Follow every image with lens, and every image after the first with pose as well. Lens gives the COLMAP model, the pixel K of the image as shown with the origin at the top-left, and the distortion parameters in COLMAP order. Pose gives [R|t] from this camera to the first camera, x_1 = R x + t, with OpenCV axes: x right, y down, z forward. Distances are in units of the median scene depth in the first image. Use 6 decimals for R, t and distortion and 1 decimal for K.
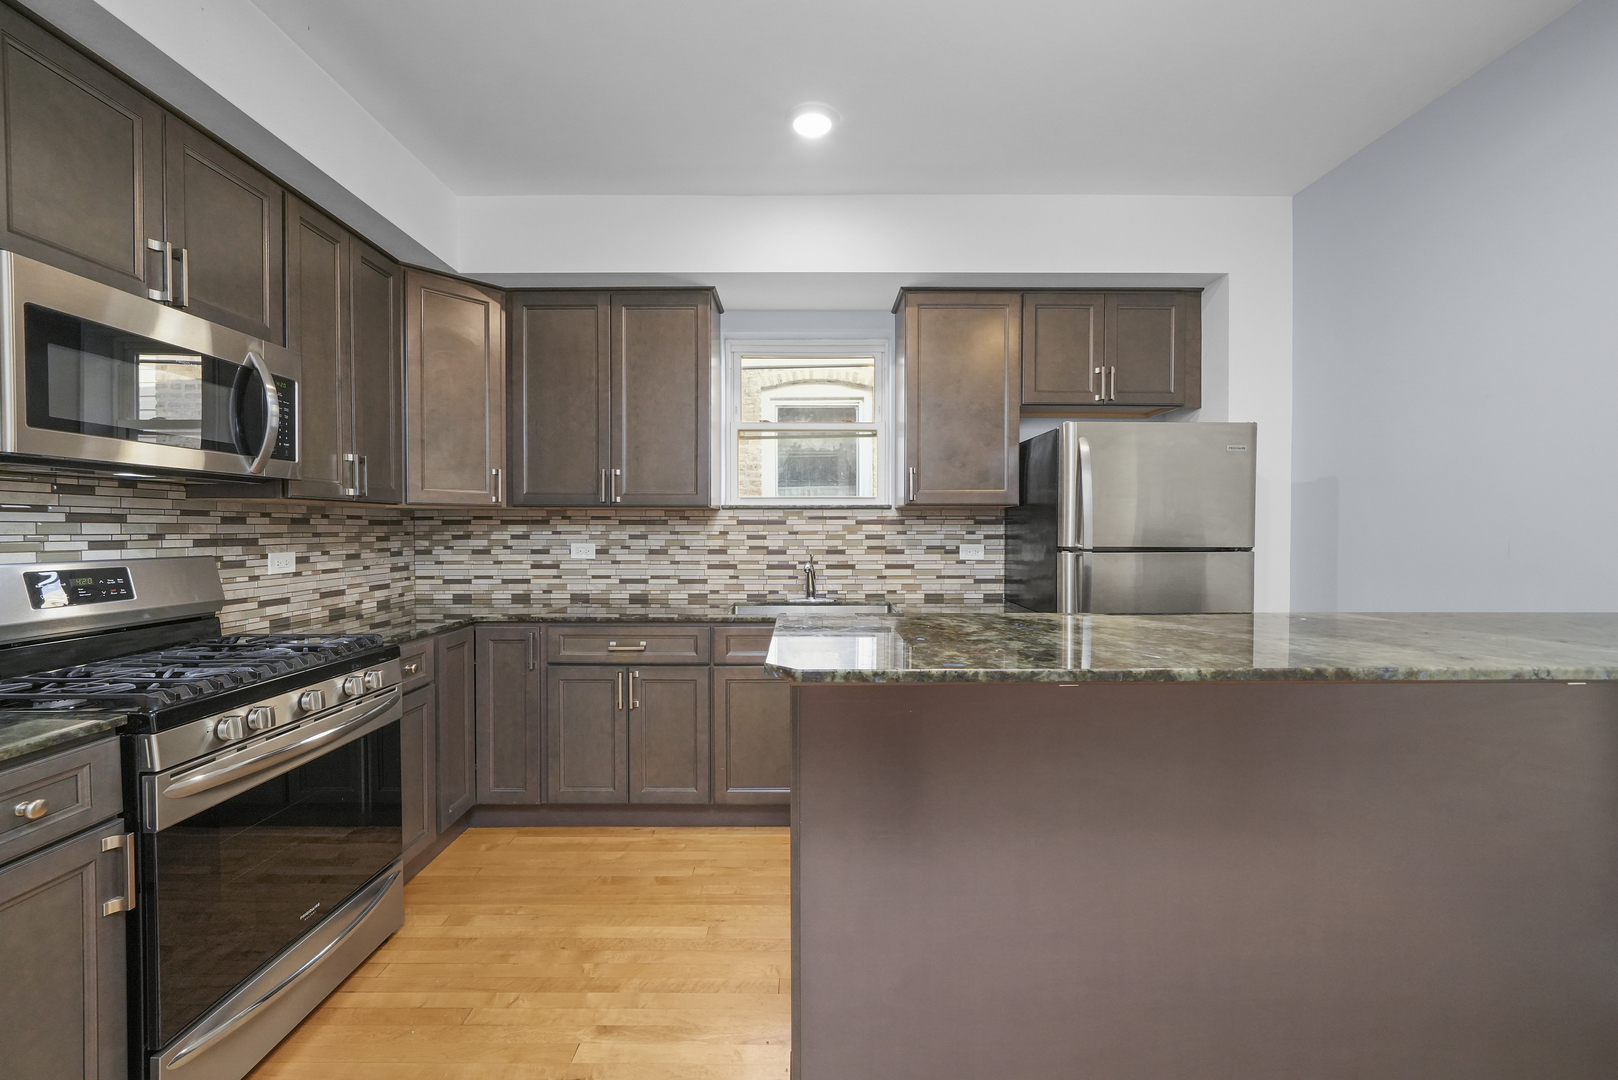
lens RADIAL K [[634.2, 0, 809.0], [0, 634.2, 540.0], [0, 0, 1]] dist [-0.004009, -0.000208]
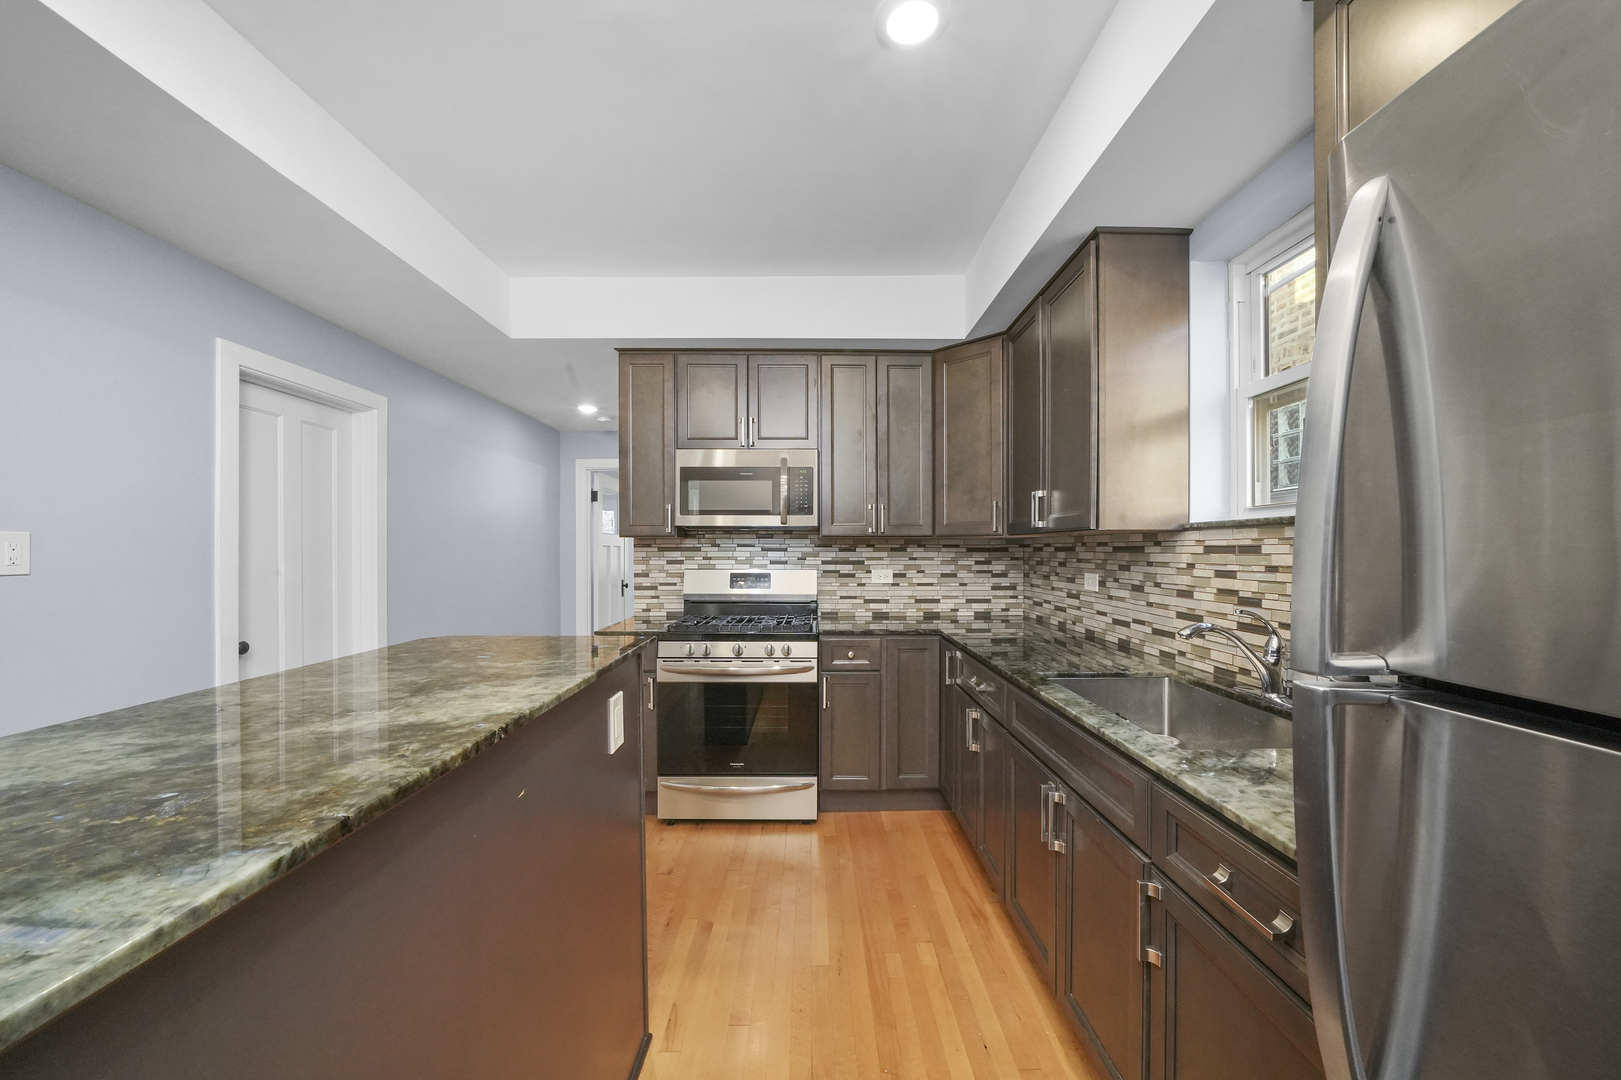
lens RADIAL K [[612.3, 0, 809.9], [0, 612.3, 549.0], [0, 0, 1]] dist [-0.008216, 0.000036]
pose [[-0.004248, 0.000239, -0.999991, 0.496603], [-0.019219, 0.999815, 0.000320, -0.020923], [0.999806, 0.019220, -0.004243, 0.610415]]
